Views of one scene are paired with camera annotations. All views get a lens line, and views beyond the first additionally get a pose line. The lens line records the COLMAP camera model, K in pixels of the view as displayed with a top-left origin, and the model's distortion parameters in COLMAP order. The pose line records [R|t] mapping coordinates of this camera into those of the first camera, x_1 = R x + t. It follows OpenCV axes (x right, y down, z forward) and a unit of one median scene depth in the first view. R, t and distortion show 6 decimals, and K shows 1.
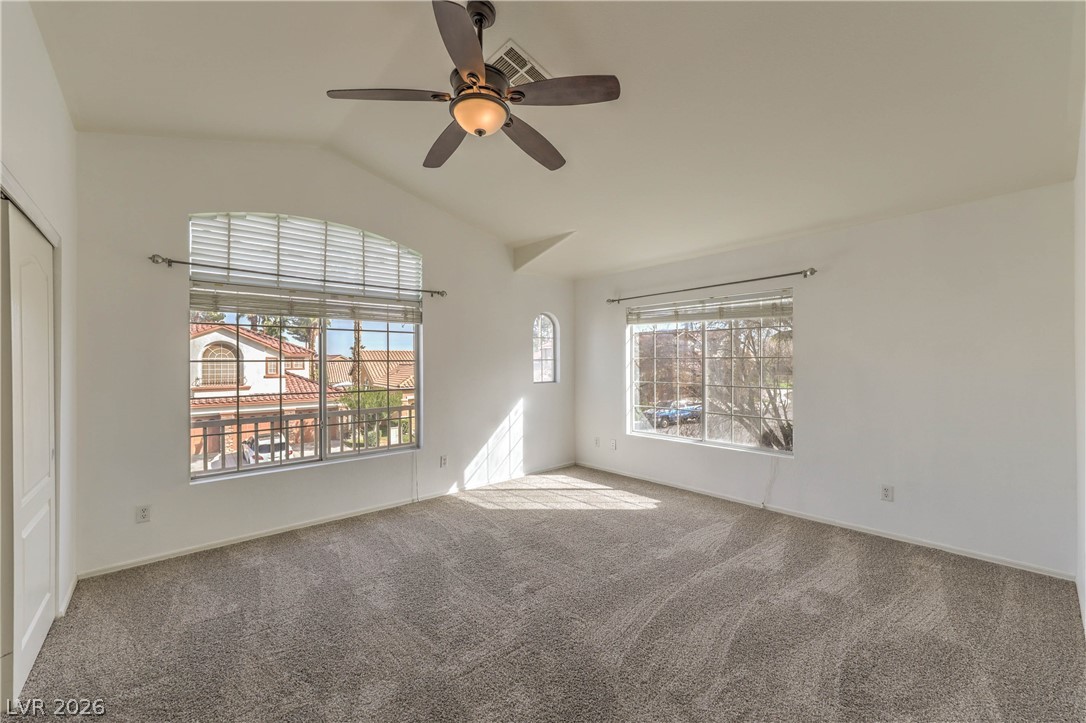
lens RADIAL K [[438.4, 0, 544.8], [0, 438.4, 365.5], [0, 0, 1]] dist [0.001295, 0.000196]
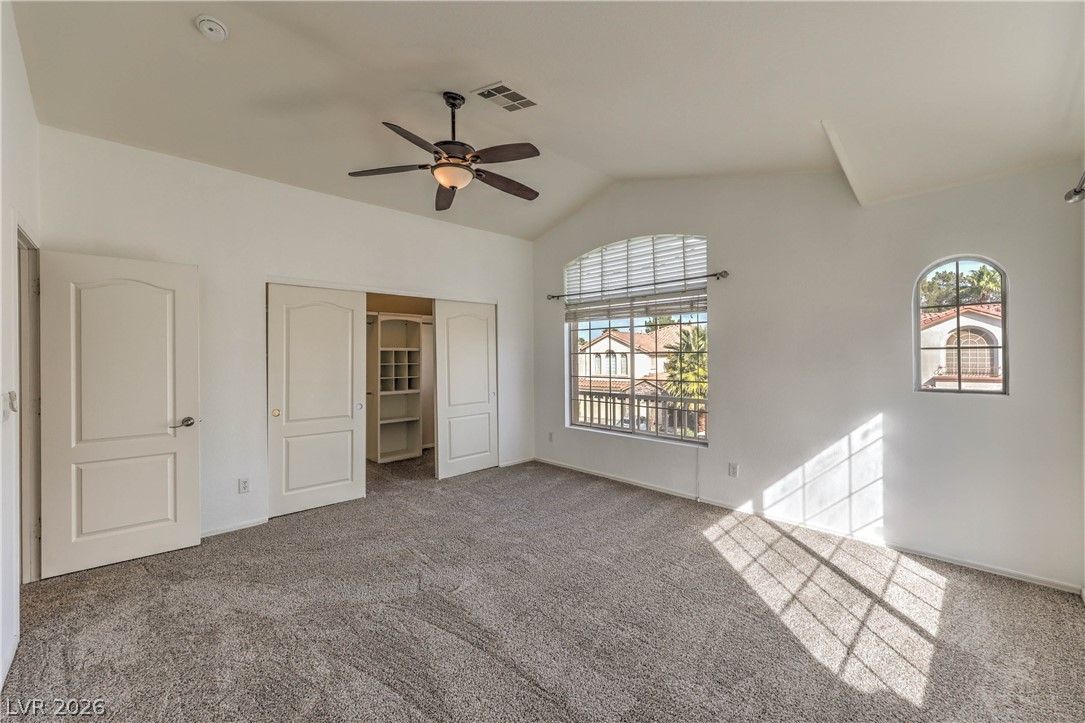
lens RADIAL K [[428.1, 0, 540.8], [0, 428.1, 355.0], [0, 0, 1]] dist [0.000641, 0.000193]
pose [[0.041857, 0.004322, -0.999114, 0.616149], [0.001772, 0.999989, 0.004400, -0.009021], [0.999122, -0.001955, 0.041849, 0.625219]]
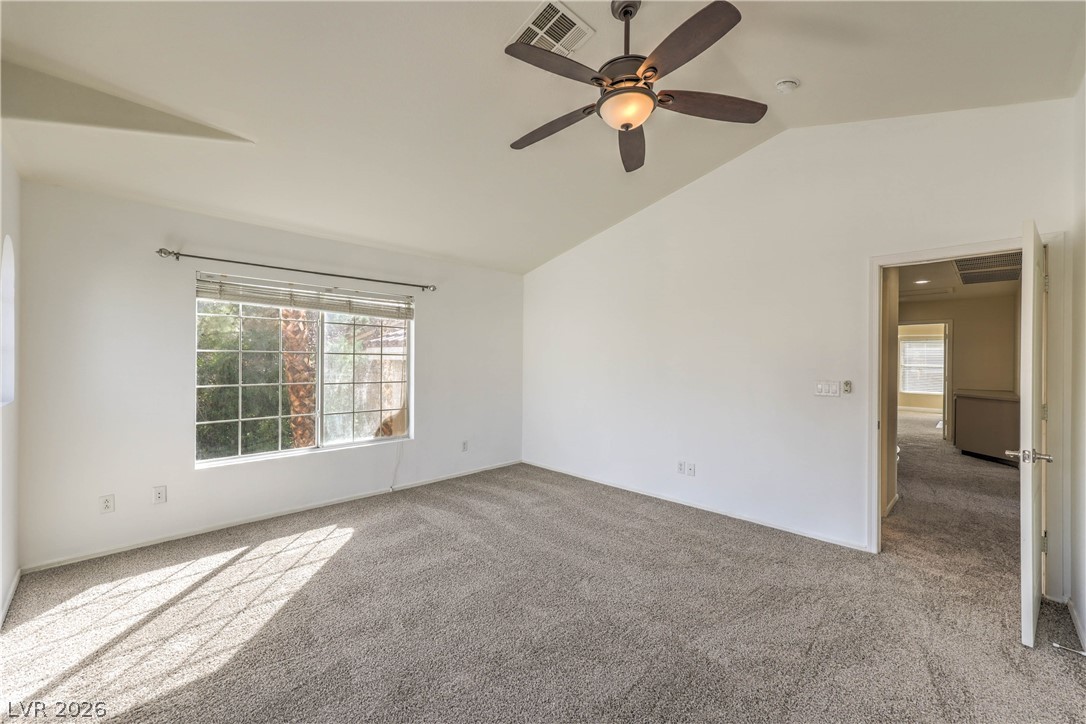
lens RADIAL K [[438.4, 0, 544.8], [0, 438.4, 366.0], [0, 0, 1]] dist [0.001295, 0.000196]
pose [[-0.070442, -0.012172, 0.997442, -0.578240], [-0.001985, 0.999925, 0.012062, -0.002997], [-0.997514, -0.001130, -0.070461, 0.643833]]
